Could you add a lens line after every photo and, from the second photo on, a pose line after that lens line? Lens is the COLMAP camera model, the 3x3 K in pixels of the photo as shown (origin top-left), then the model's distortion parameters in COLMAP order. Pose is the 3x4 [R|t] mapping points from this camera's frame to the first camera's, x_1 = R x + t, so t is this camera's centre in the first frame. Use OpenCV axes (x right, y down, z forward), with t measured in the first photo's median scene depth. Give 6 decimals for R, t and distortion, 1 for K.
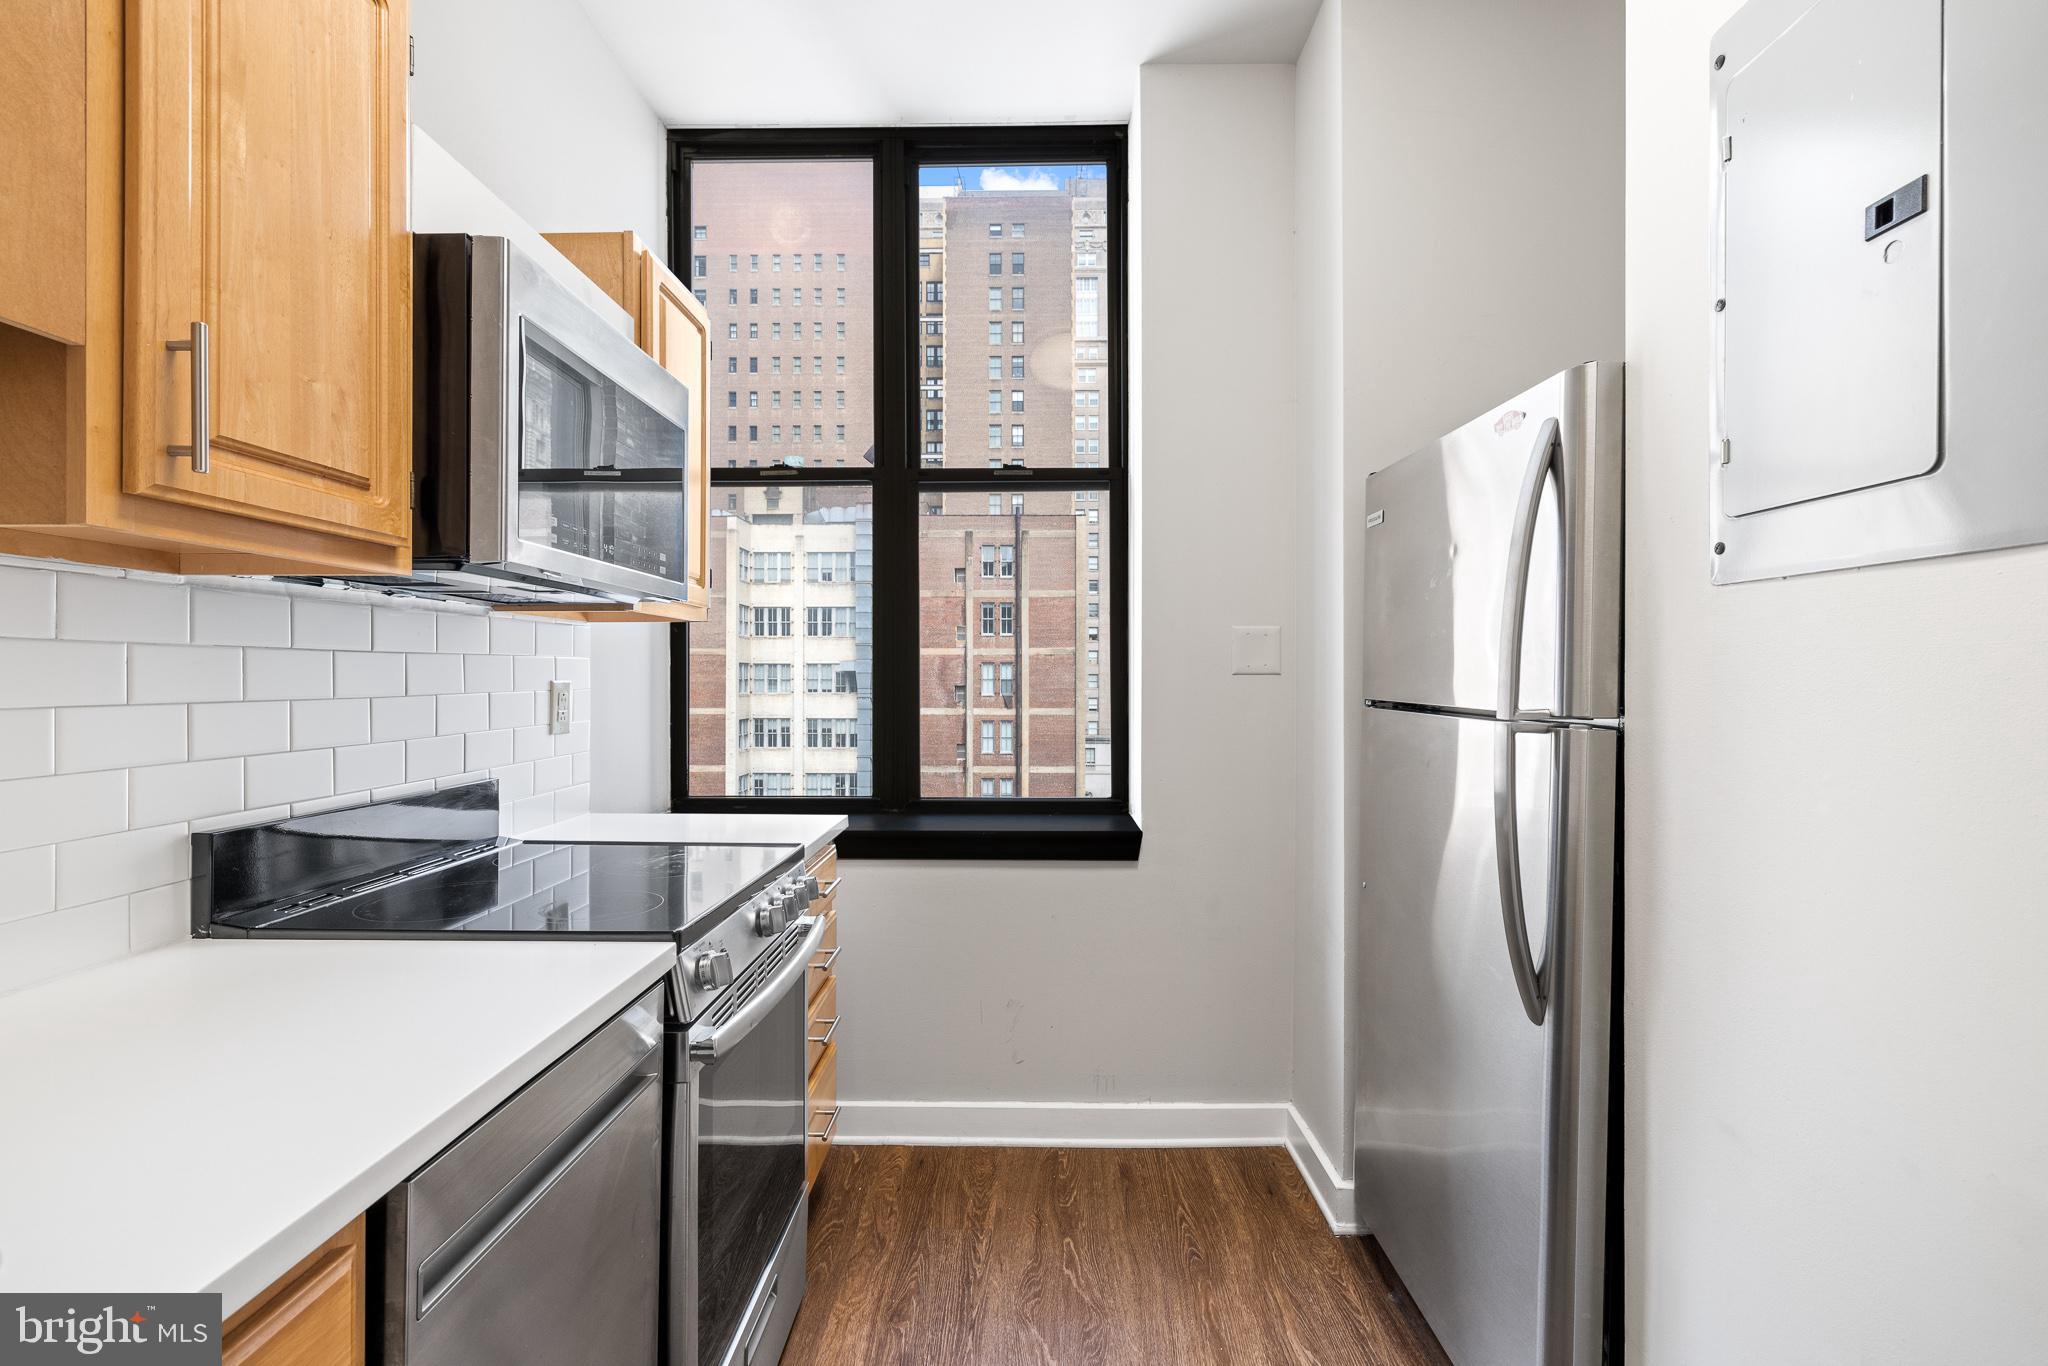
lens RADIAL K [[864.4, 0, 1022.0], [0, 864.4, 672.7], [0, 0, 1]] dist [0.002070, 0.000192]
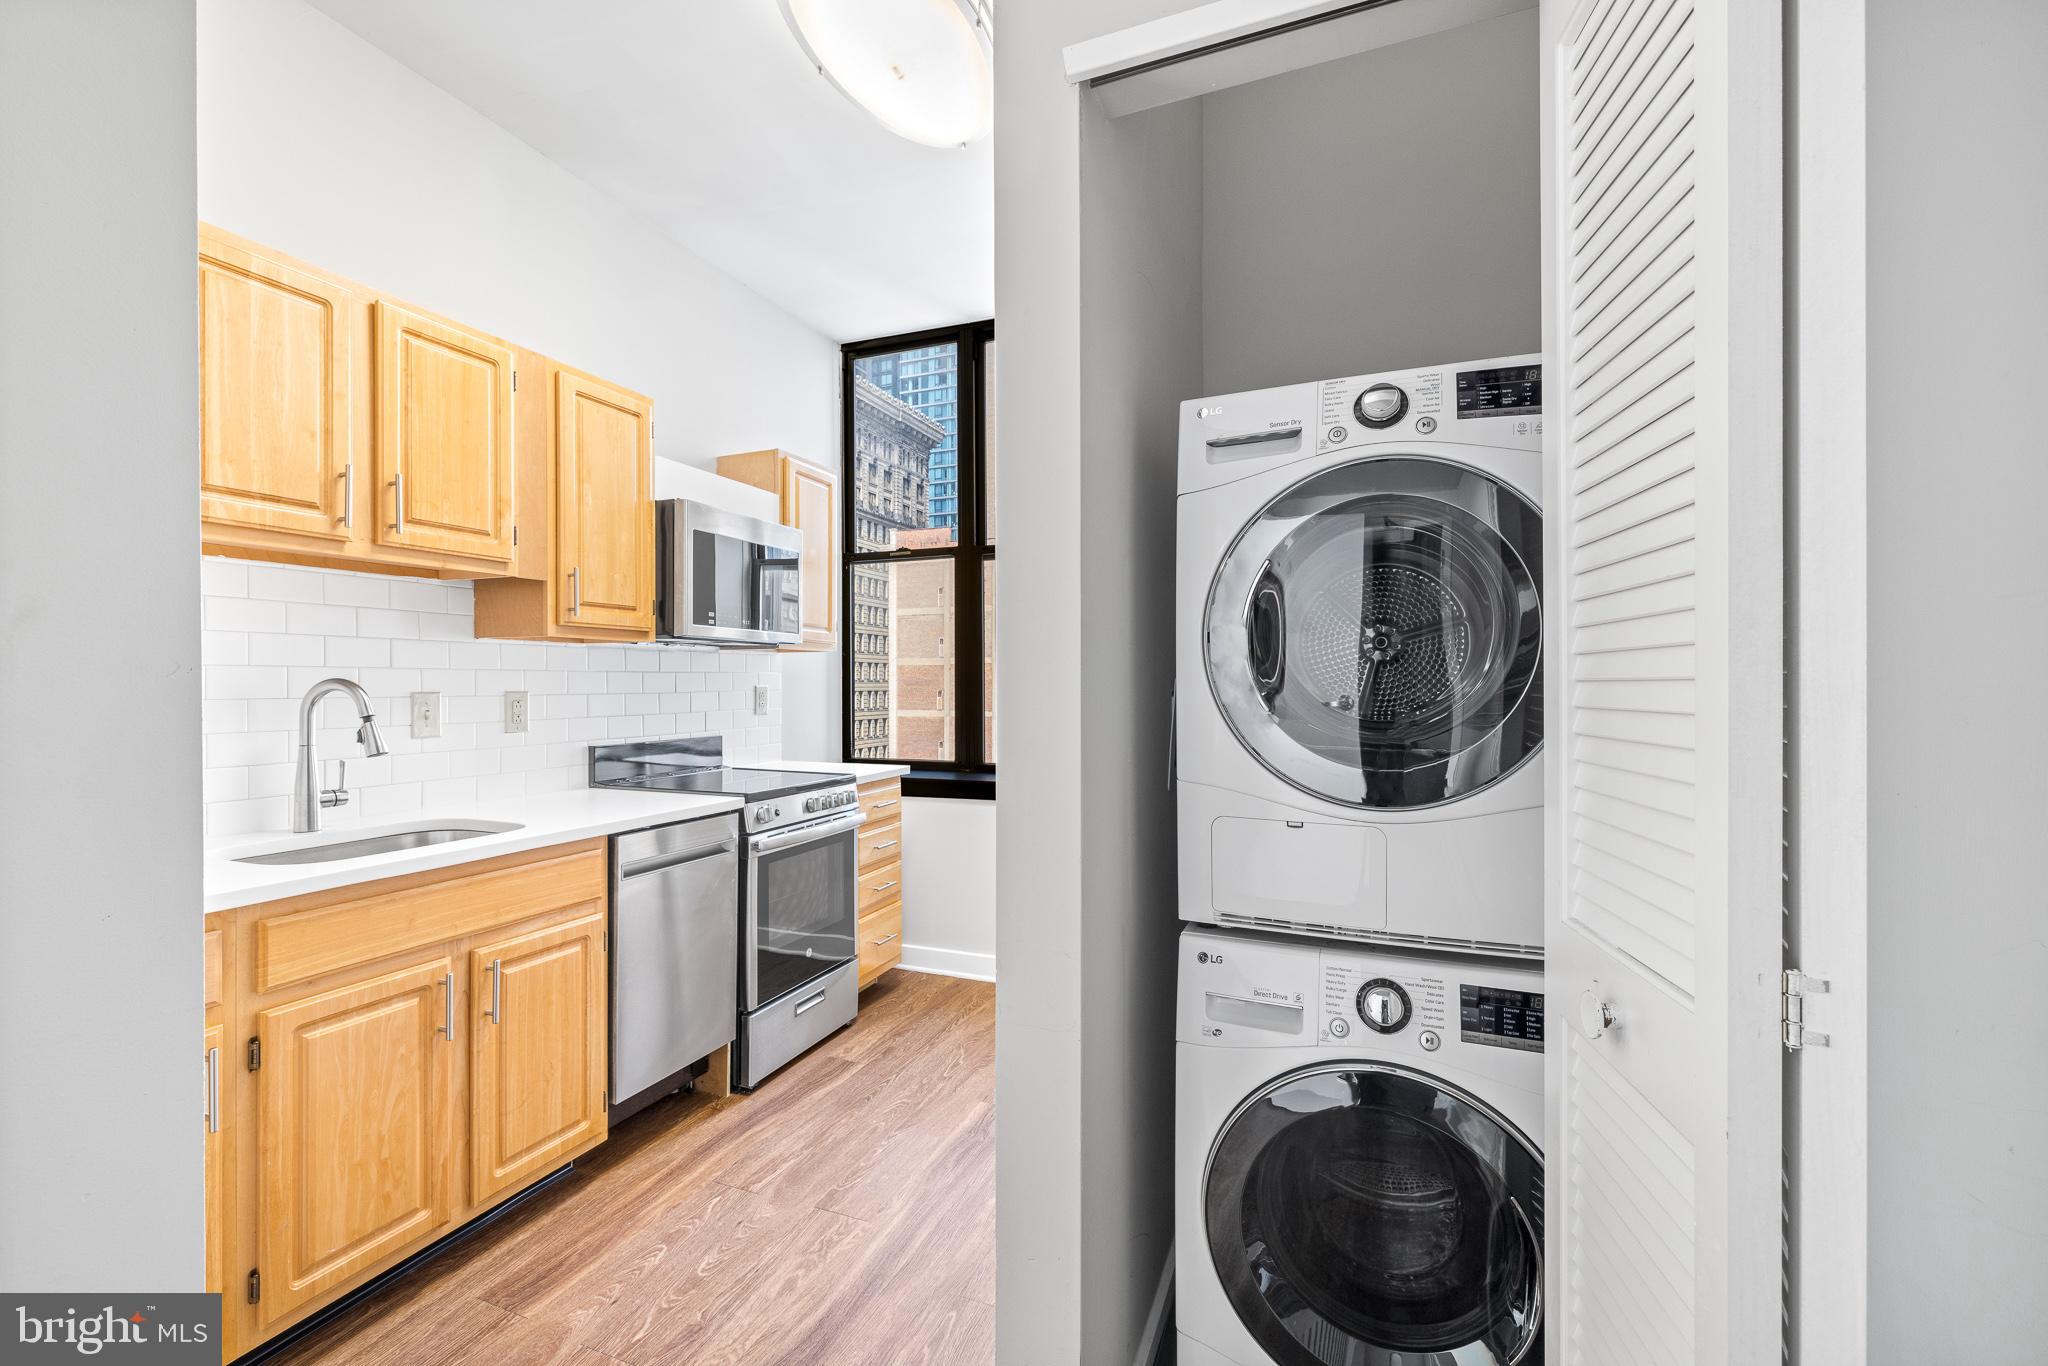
lens RADIAL K [[872.7, 0, 1024.0], [0, 872.7, 683.0], [0, 0, 1]] dist [0.001789, 0.000600]
pose [[0.932114, -0.002870, -0.362153, 0.596818], [0.004588, 0.999982, 0.003884, -0.000933], [0.362136, -0.005282, 0.932110, -0.473102]]
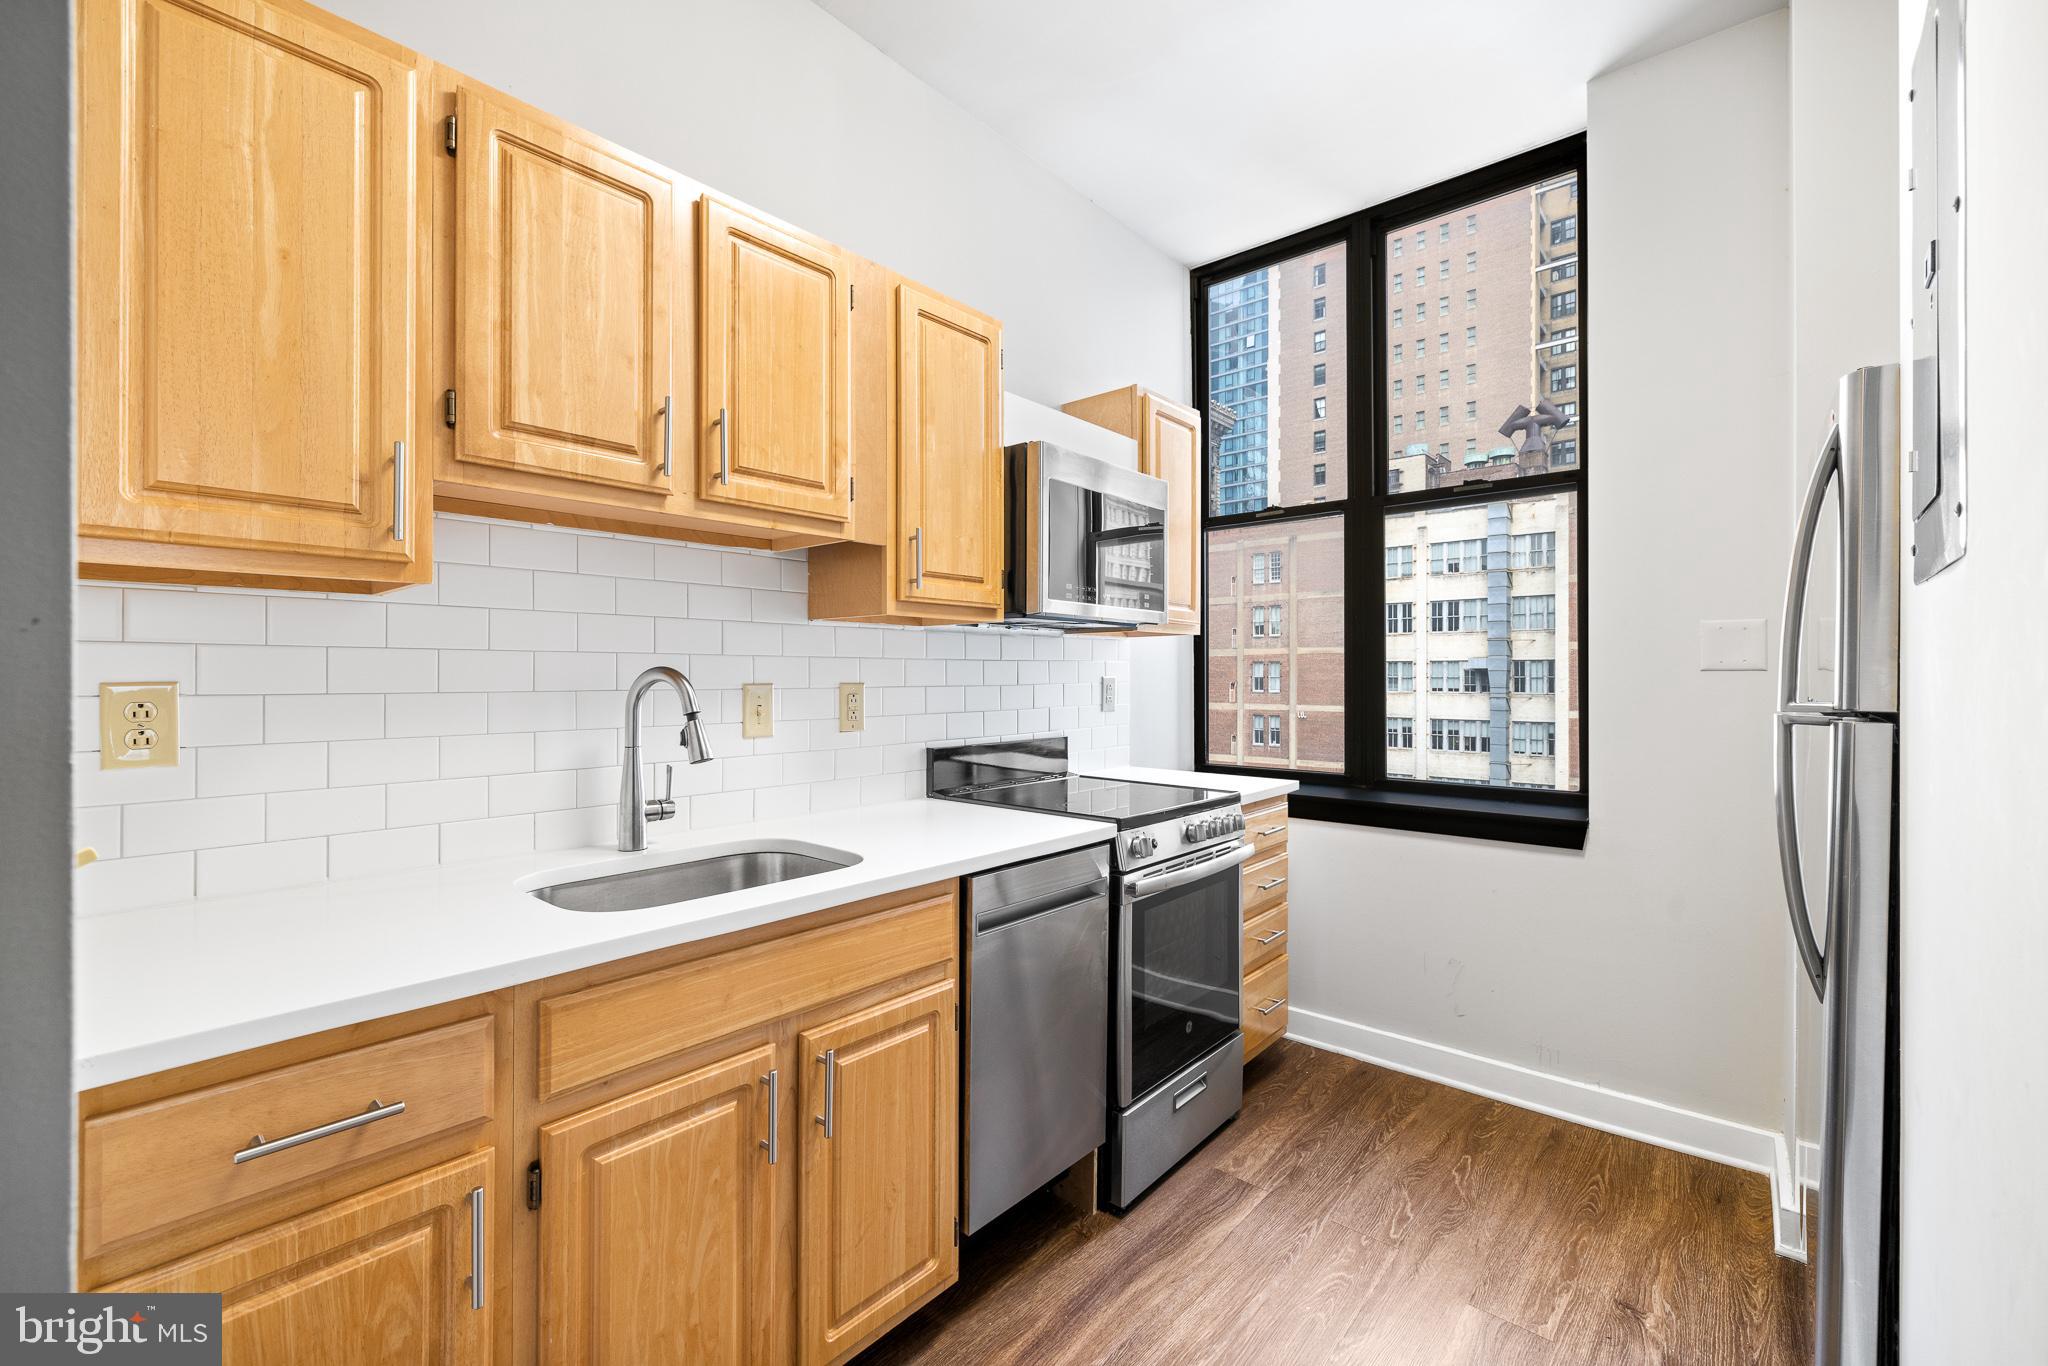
lens RADIAL K [[864.4, 0, 1022.0], [0, 864.4, 672.7], [0, 0, 1]] dist [0.002070, 0.000192]
pose [[0.765265, -0.002002, -0.643713, 0.304753], [0.003309, 0.999994, 0.000824, 0.000238], [0.643707, -0.002760, 0.765267, -0.244884]]
